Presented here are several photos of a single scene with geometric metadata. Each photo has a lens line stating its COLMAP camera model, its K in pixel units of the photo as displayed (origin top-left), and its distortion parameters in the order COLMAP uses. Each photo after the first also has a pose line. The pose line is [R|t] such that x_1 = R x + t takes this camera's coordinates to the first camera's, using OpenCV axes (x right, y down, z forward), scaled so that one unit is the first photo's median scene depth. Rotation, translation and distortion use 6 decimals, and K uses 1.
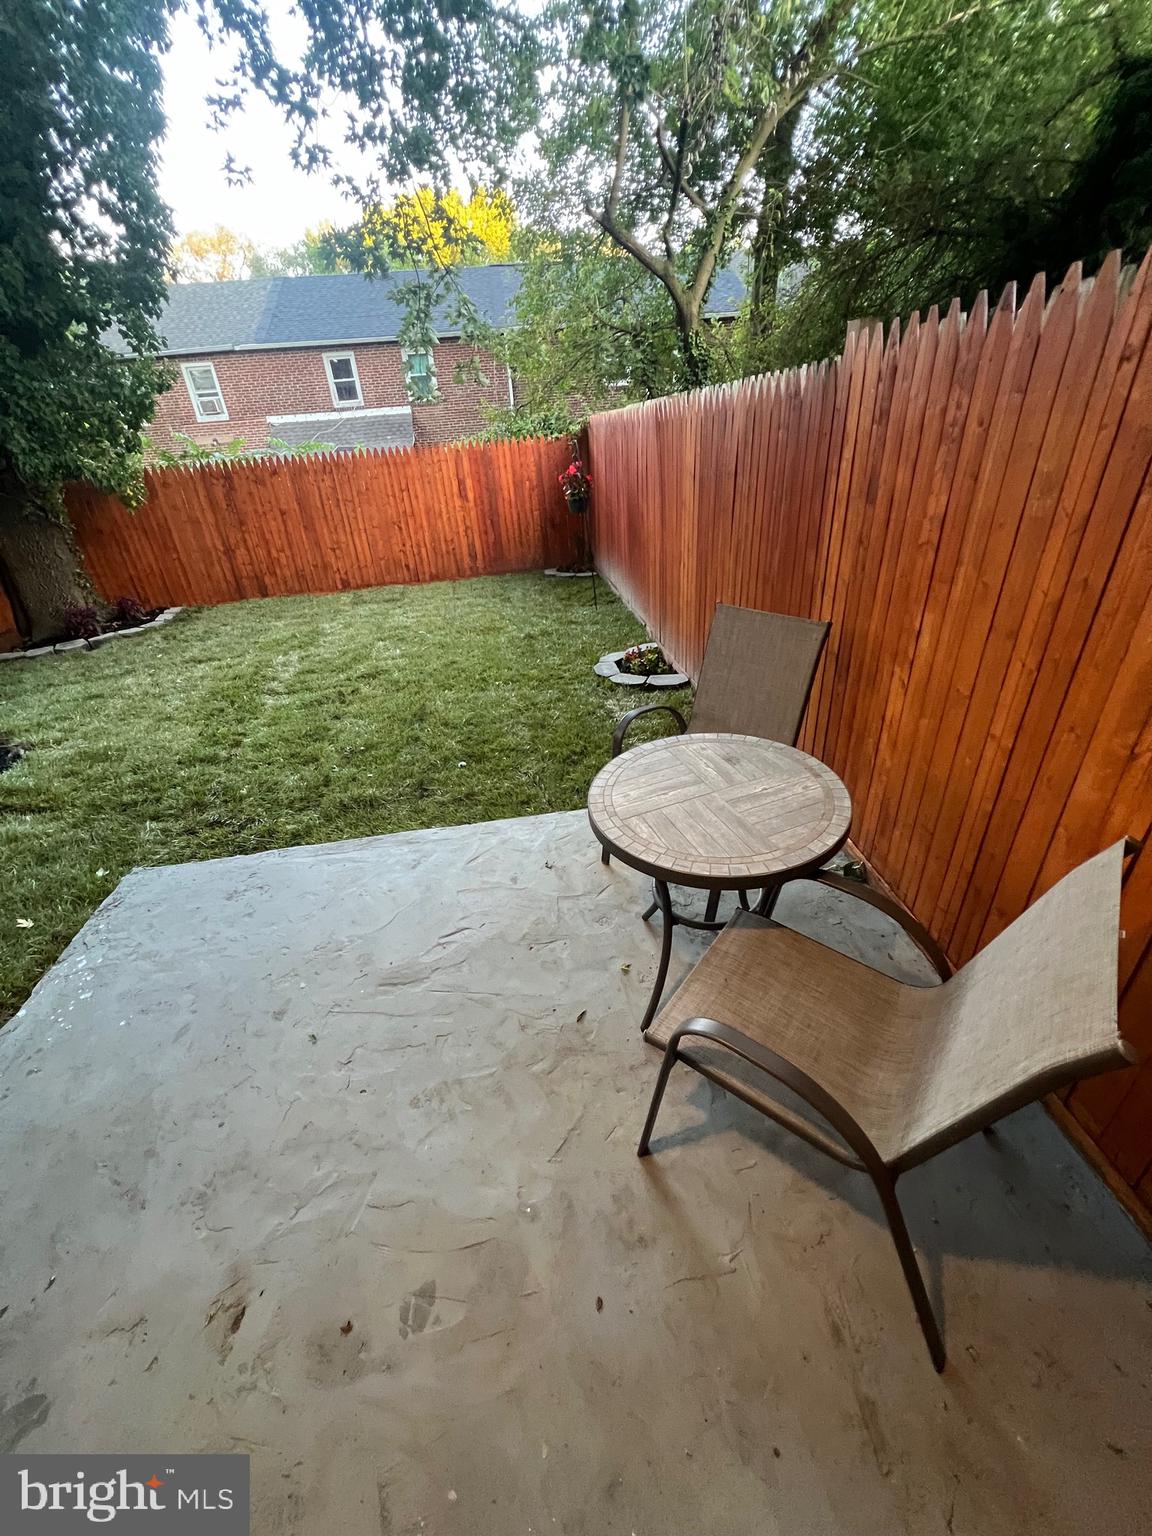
lens RADIAL K [[617.8, 0, 573.4], [0, 617.8, 767.6], [0, 0, 1]] dist [-0.001014, -0.000078]
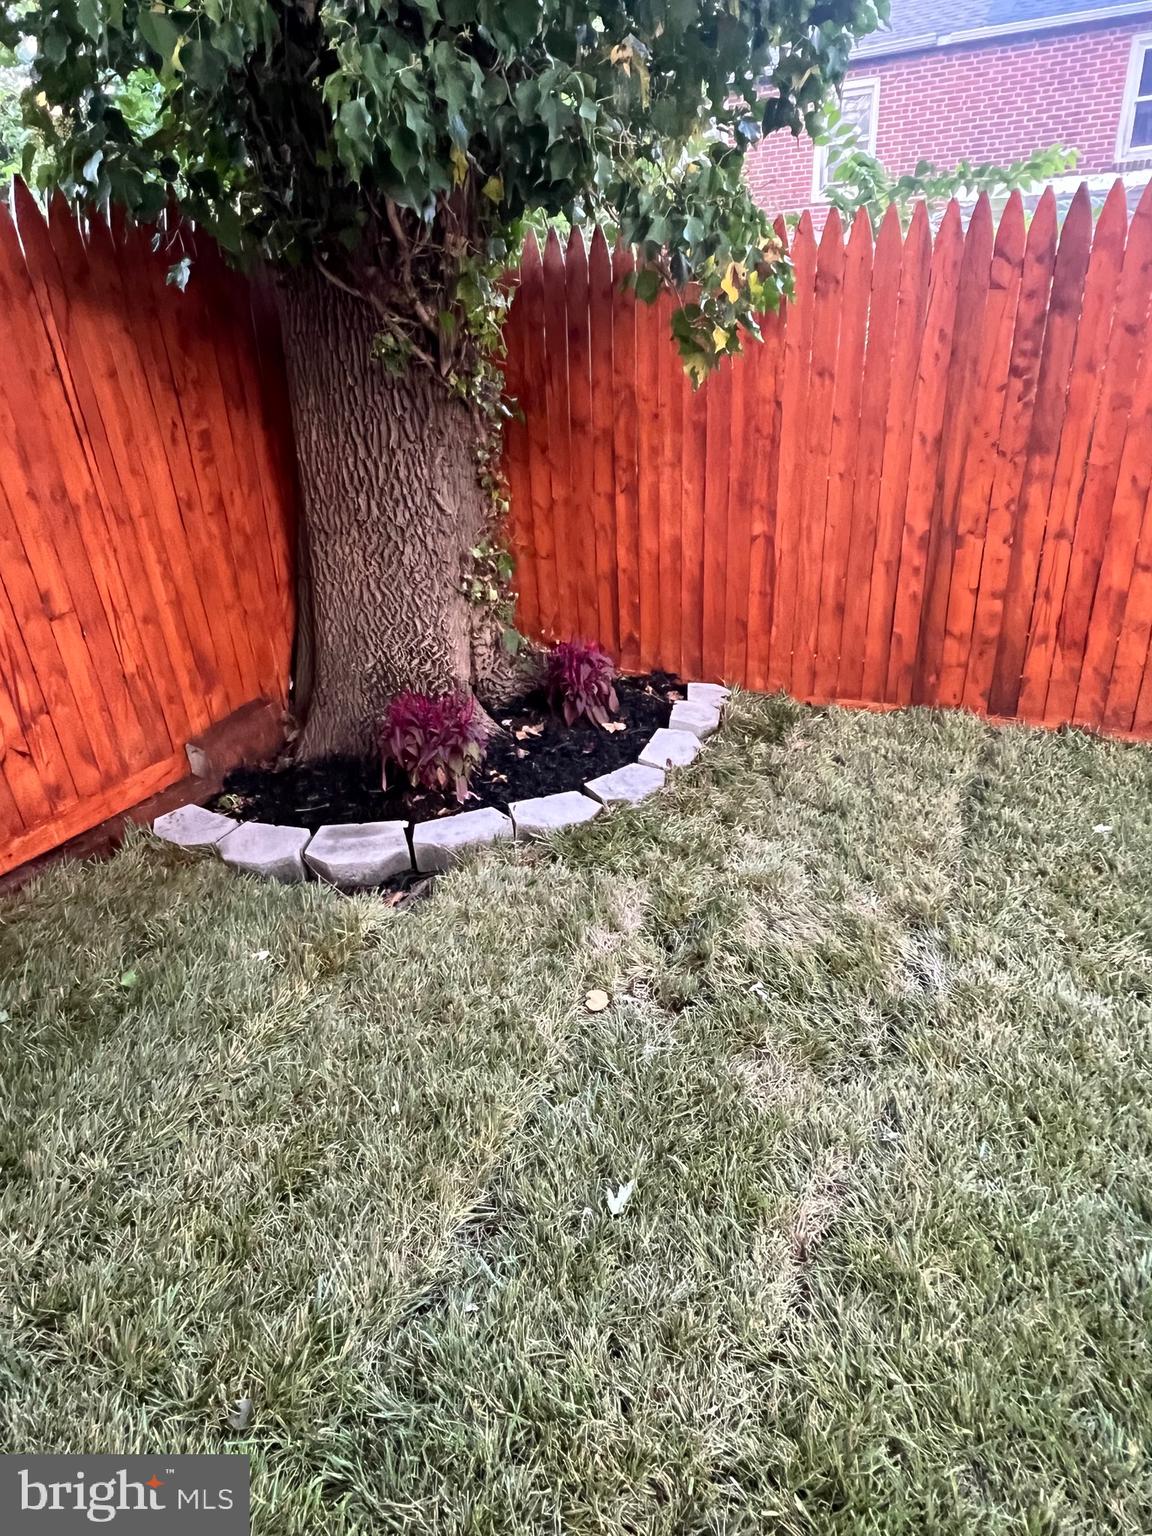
lens RADIAL K [[964.3, 0, 578.3], [0, 964.3, 769.4], [0, 0, 1]] dist [-0.001709, -0.000139]
pose [[0.798269, 0.289639, -0.528087, -0.472300], [-0.297802, 0.951914, 0.071929, -0.259416], [0.523527, 0.099847, 0.846138, 0.622489]]
